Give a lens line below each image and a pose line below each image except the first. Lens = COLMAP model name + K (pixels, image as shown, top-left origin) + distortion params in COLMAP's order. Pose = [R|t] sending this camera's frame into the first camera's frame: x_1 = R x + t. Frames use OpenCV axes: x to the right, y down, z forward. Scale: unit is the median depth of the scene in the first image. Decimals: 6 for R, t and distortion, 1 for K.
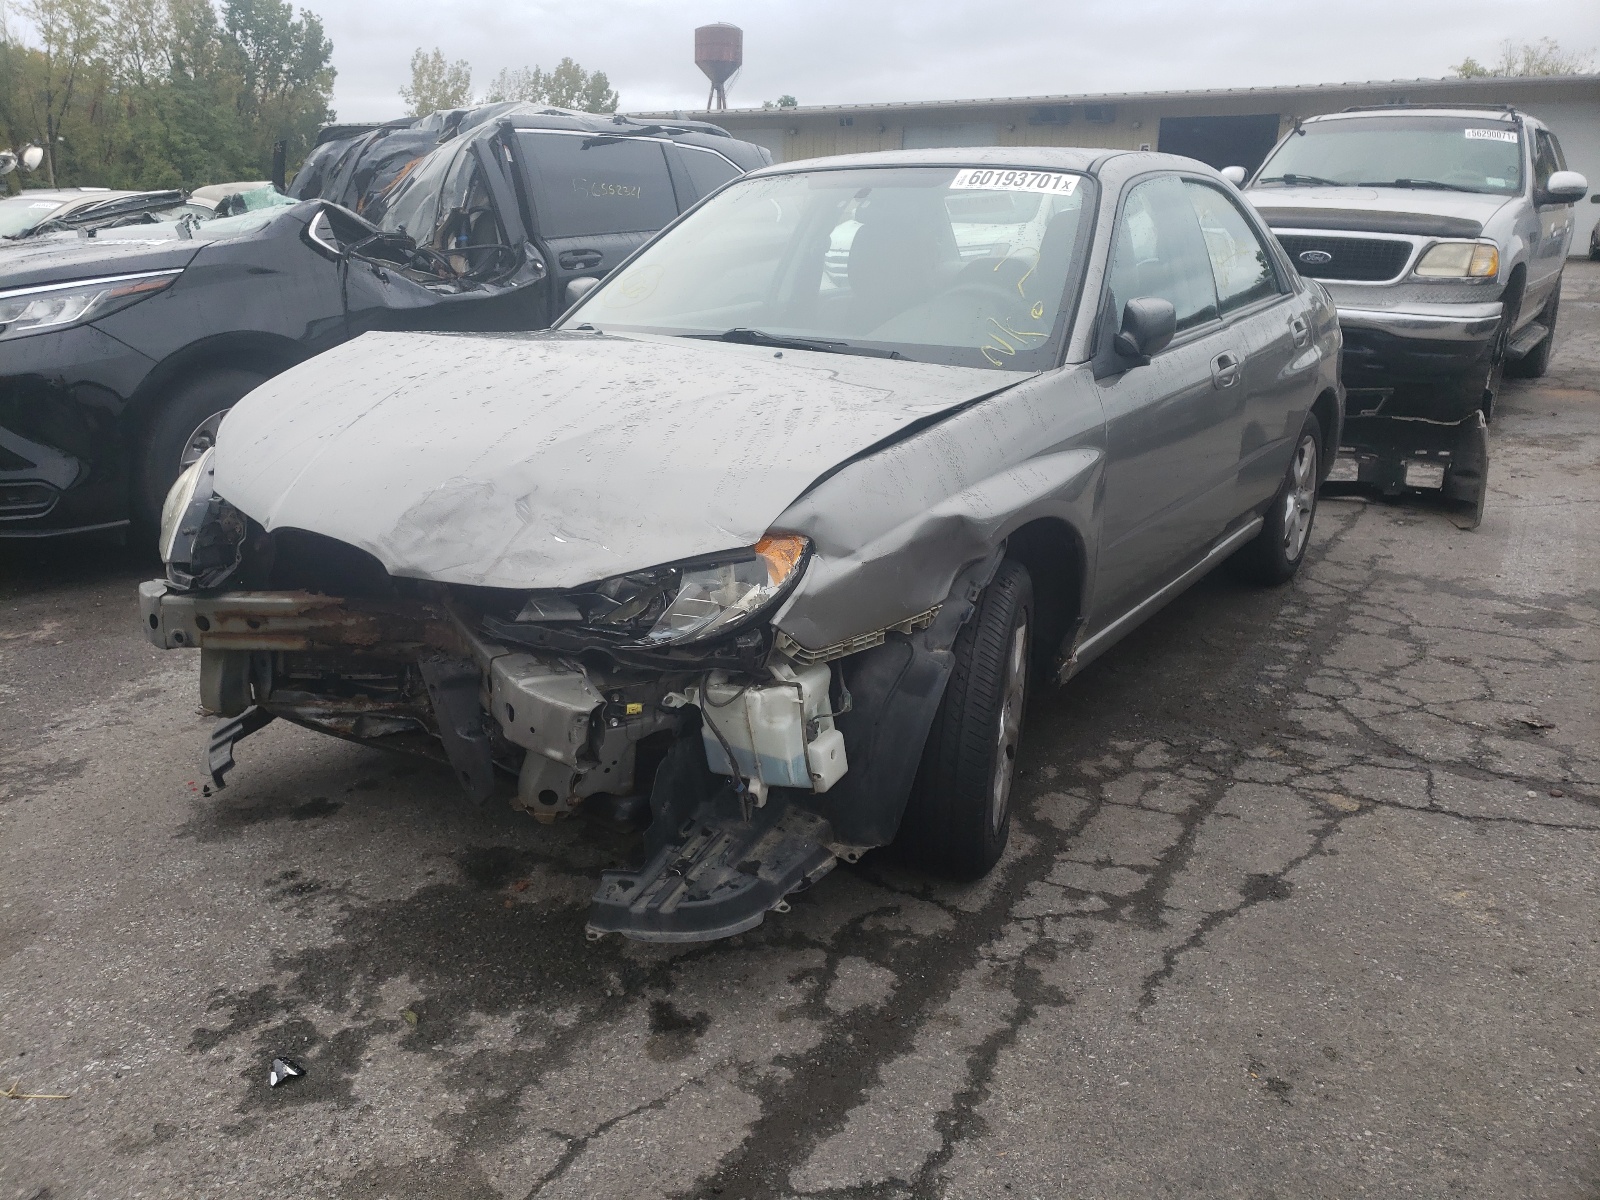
lens RADIAL K [[1219.1, 0, 791.7], [0, 1219.1, 595.1], [0, 0, 1]] dist [0.035787, 0.017521]
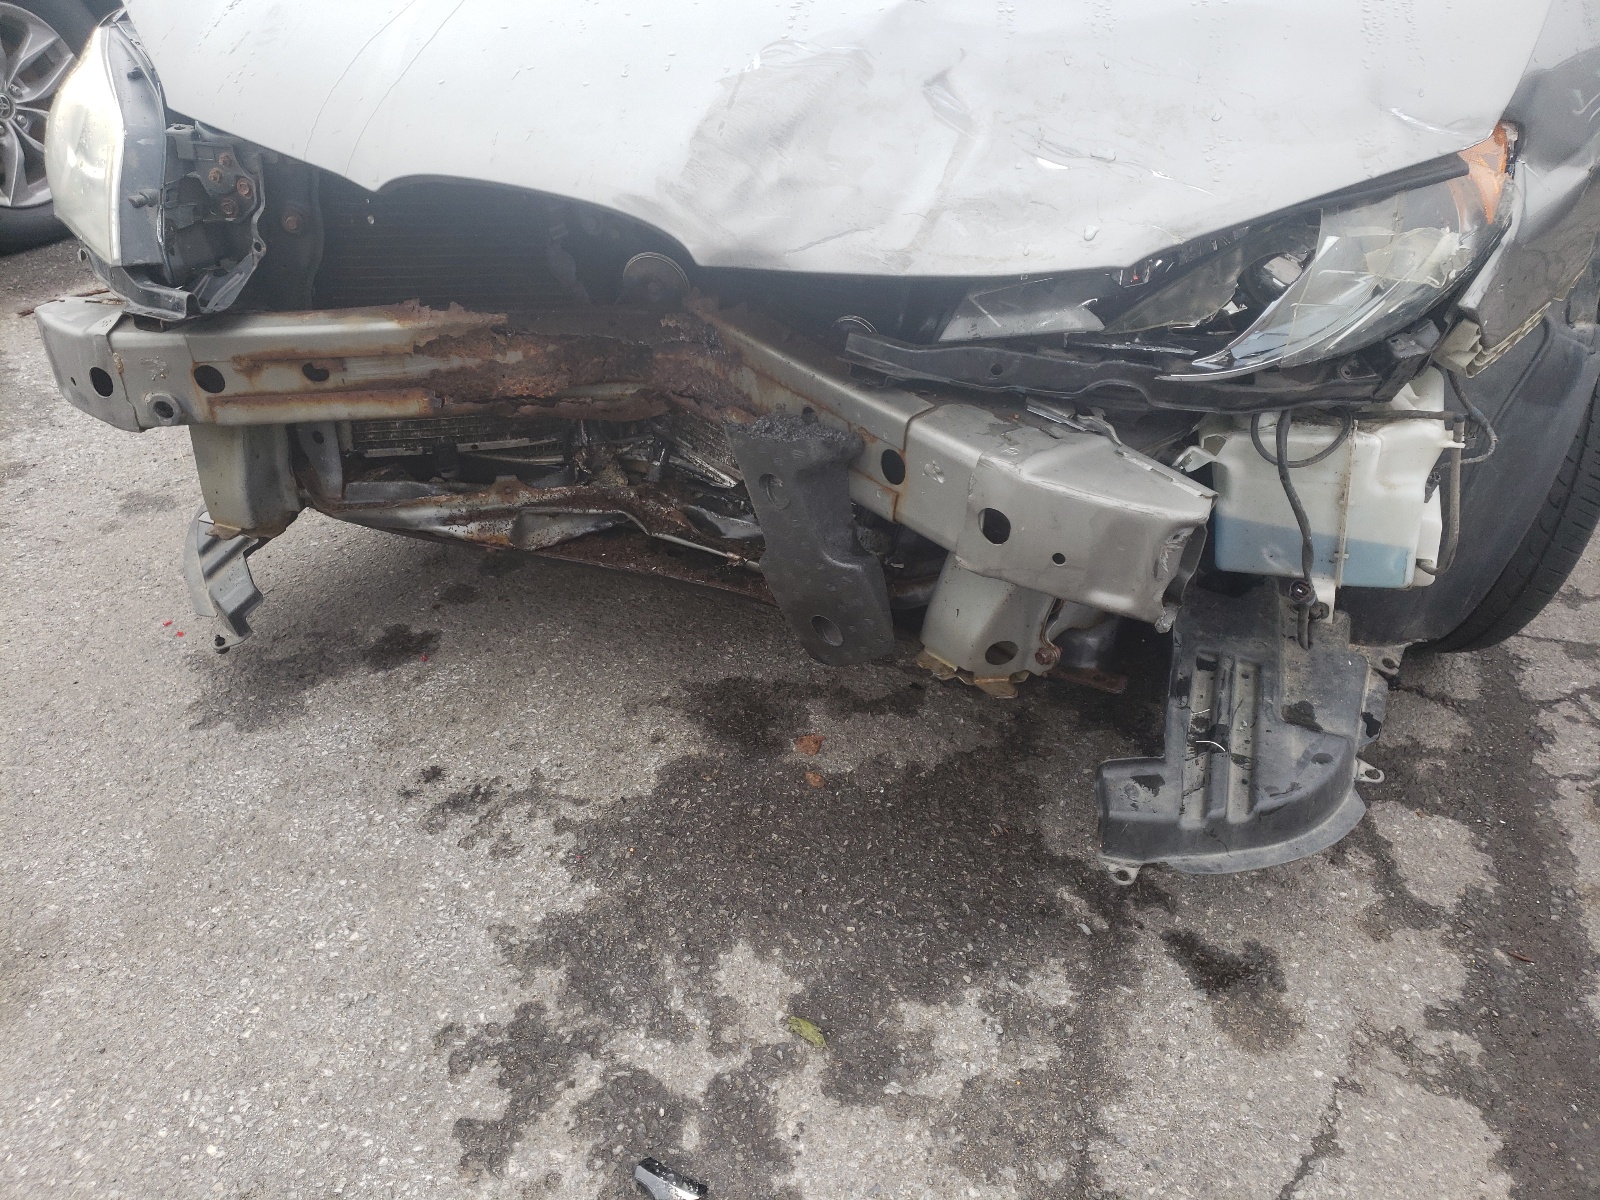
lens RADIAL K [[1198.0, 0, 808.5], [0, 1198.0, 597.2], [0, 0, 1]] dist [0.030588, -0.013536]
pose [[0.978547, -0.119755, 0.167646, -0.373314], [0.065357, 0.952124, 0.298645, -0.029902], [-0.195384, -0.281281, 0.939524, 0.501133]]
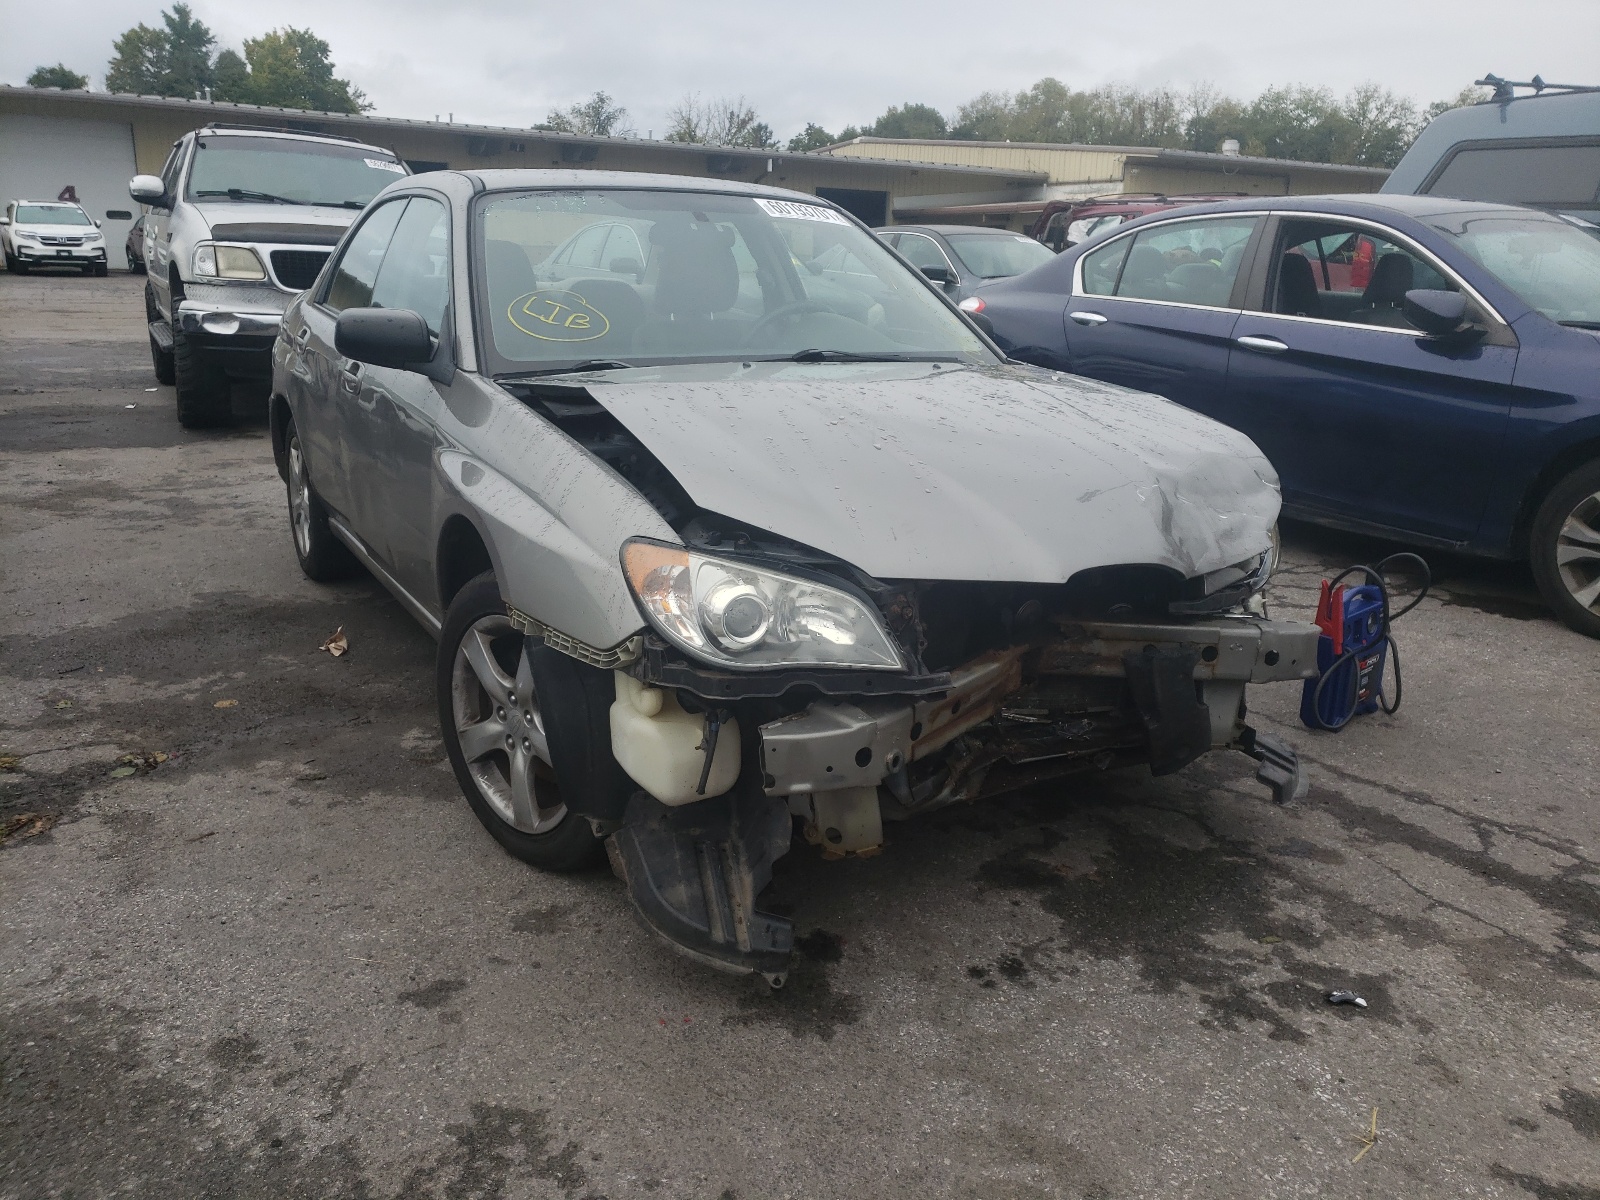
lens RADIAL K [[1219.1, 0, 789.0], [0, 1219.1, 606.4], [0, 0, 1]] dist [0.035787, 0.017521]
pose [[0.436131, -0.235967, 0.868394, -1.413104], [0.234529, 0.961464, 0.143470, -0.229327], [-0.868784, 0.141092, 0.474666, 0.780804]]
